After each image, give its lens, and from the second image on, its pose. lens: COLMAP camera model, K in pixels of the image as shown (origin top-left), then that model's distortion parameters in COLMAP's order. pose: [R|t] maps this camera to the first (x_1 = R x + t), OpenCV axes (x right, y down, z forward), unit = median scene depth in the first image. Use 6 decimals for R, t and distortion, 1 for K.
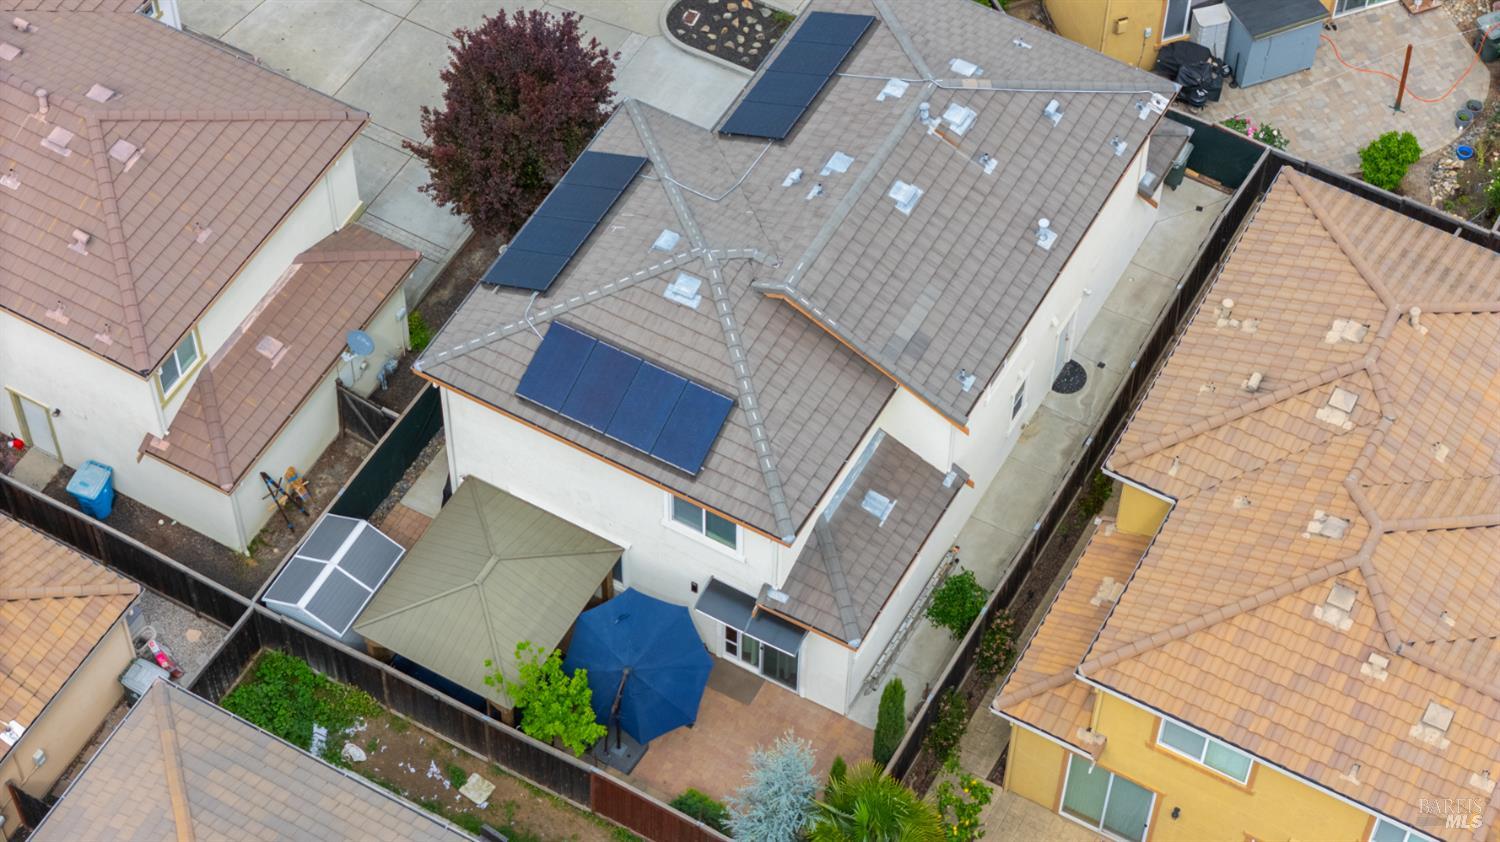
lens RADIAL K [[3003.8, 0, 752.2], [0, 3003.8, 422.1], [0, 0, 1]] dist [-0.144269, 0.000000]
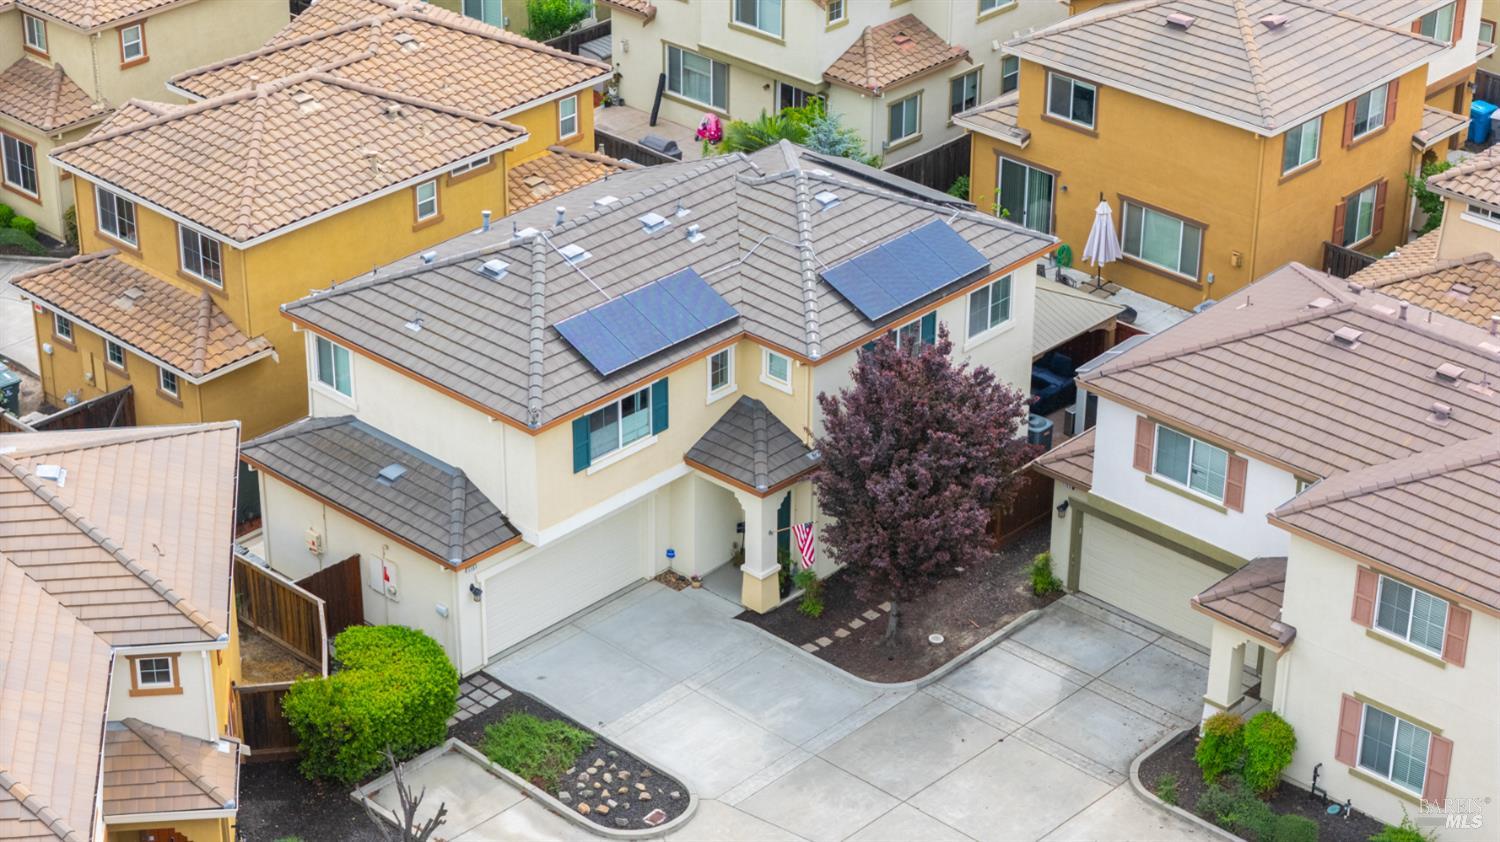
lens RADIAL K [[3003.8, 0, 745.0], [0, 3003.8, 415.0], [0, 0, 1]] dist [-0.144269, 0.000000]
pose [[-0.970344, -0.127279, 0.205504, -0.238130], [0.183215, 0.167316, 0.968730, -1.131685], [-0.157683, 0.977653, -0.139035, 1.228338]]
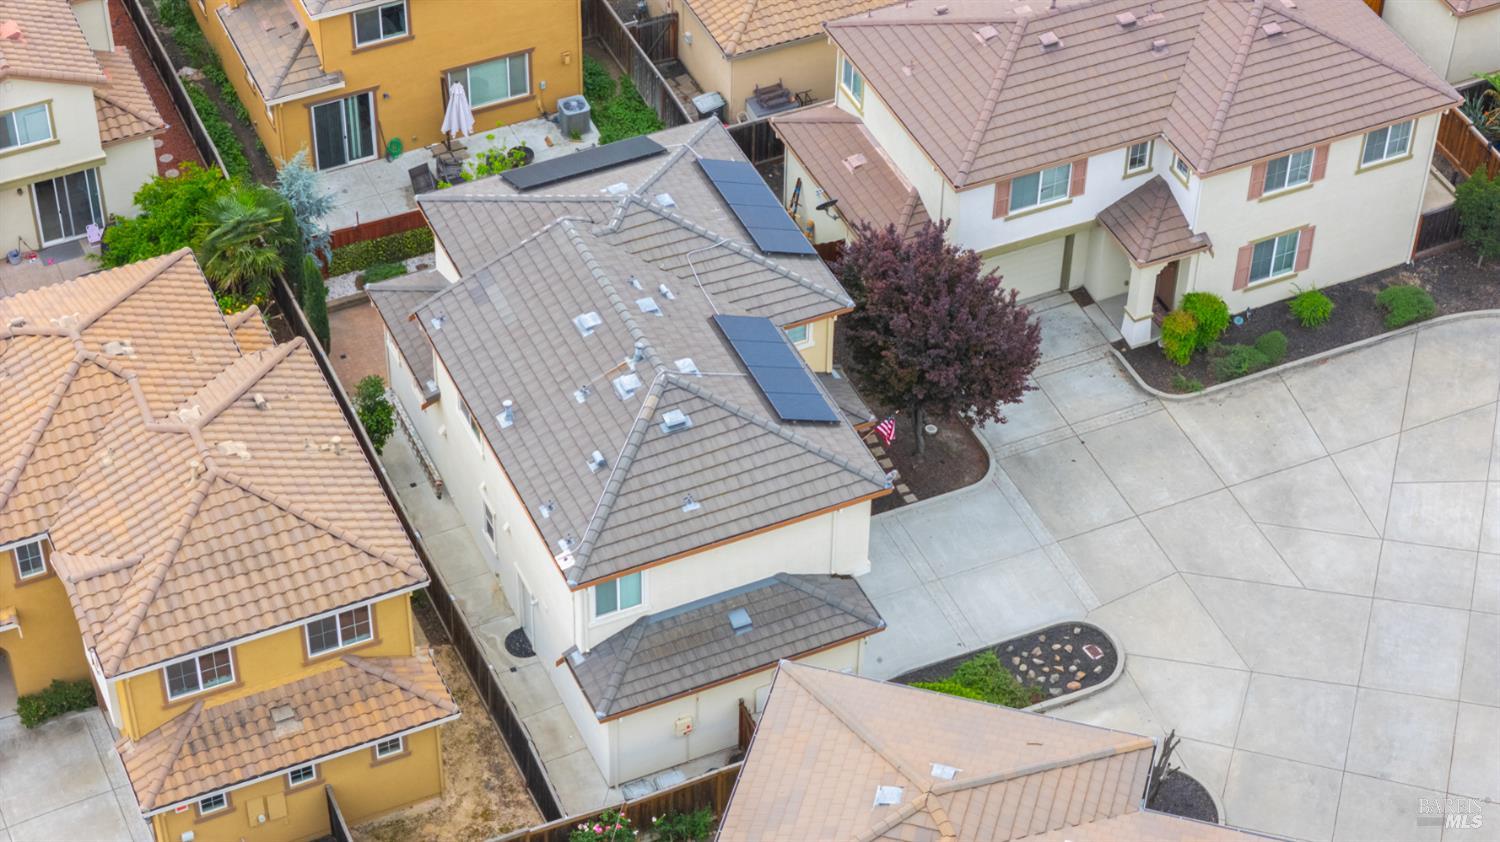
lens RADIAL K [[3003.8, 0, 749.8], [0, 3003.8, 419.4], [0, 0, 1]] dist [-0.144269, 0.000000]
pose [[-0.591243, 0.532794, -0.605444, 0.757317], [-0.660136, 0.111550, 0.742817, -1.002151], [0.463306, 0.838860, 0.285763, 0.725247]]
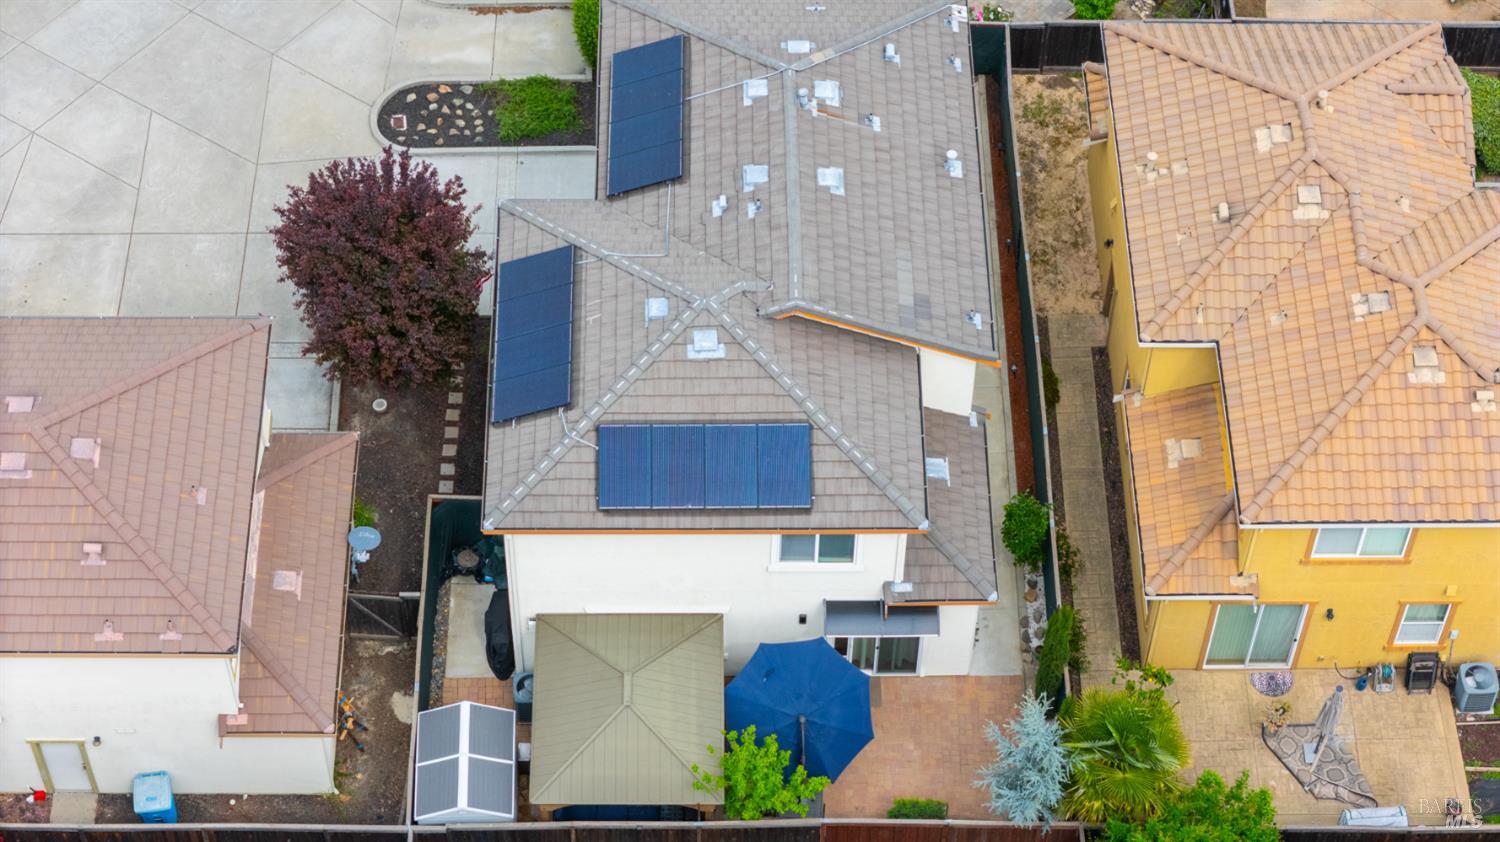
lens RADIAL K [[3003.8, 0, 744.6], [0, 3003.8, 423.5], [0, 0, 1]] dist [-0.144269, 0.000000]
pose [[0.867748, -0.396829, 0.299233, -0.311454], [0.396988, 0.915654, 0.063069, -0.075803], [-0.299022, 0.064064, 0.952093, 0.050704]]
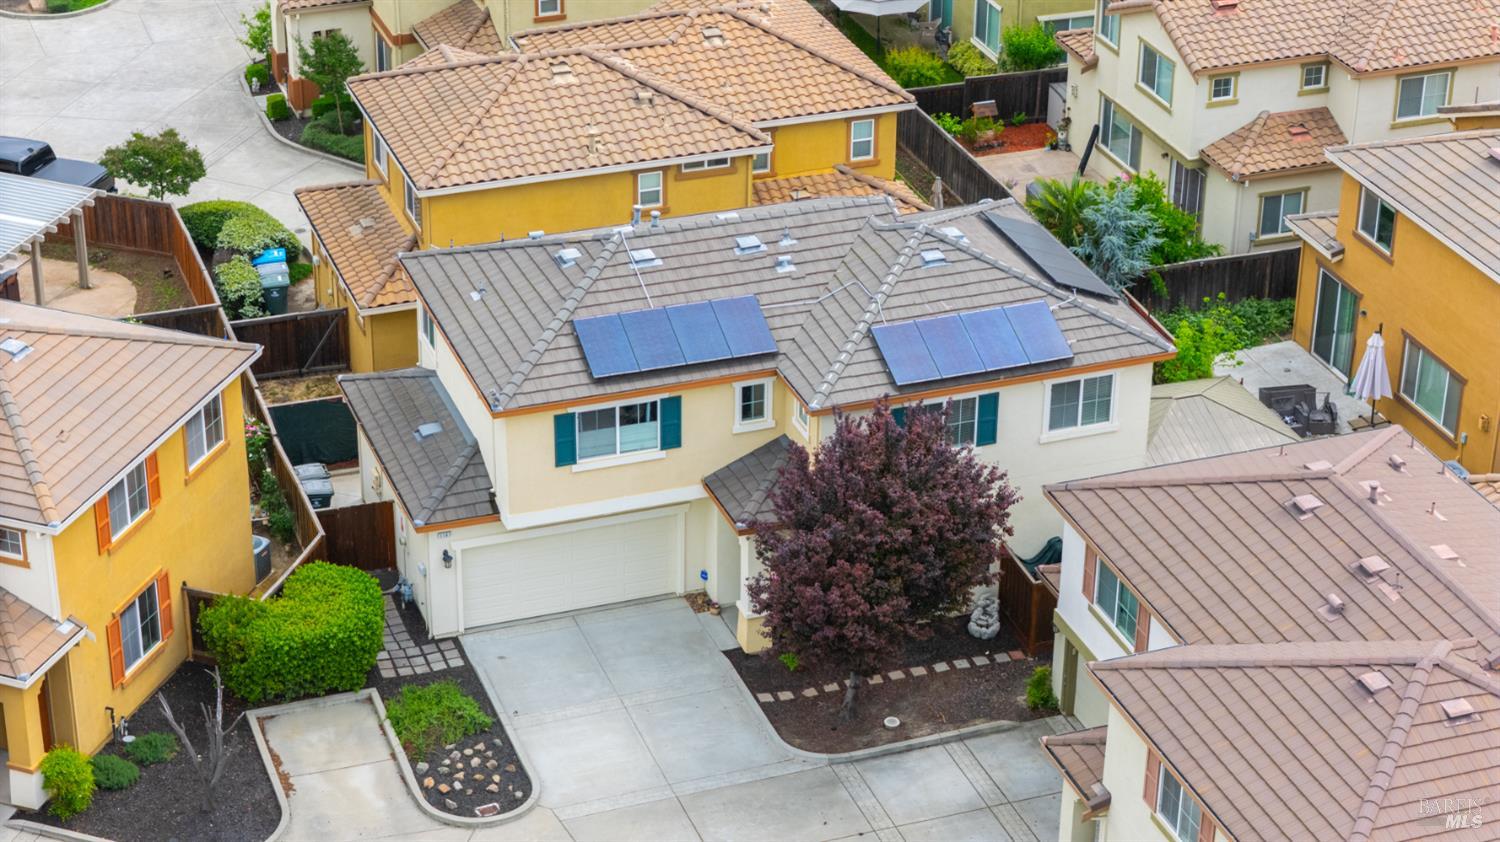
lens RADIAL K [[3003.8, 0, 744.1], [0, 3003.8, 427.9], [0, 0, 1]] dist [-0.144269, 0.000000]
pose [[-0.755757, -0.323041, 0.569628, -0.611042], [0.513166, 0.248220, 0.821613, -0.965298], [-0.406808, 0.913253, -0.021820, 1.097297]]
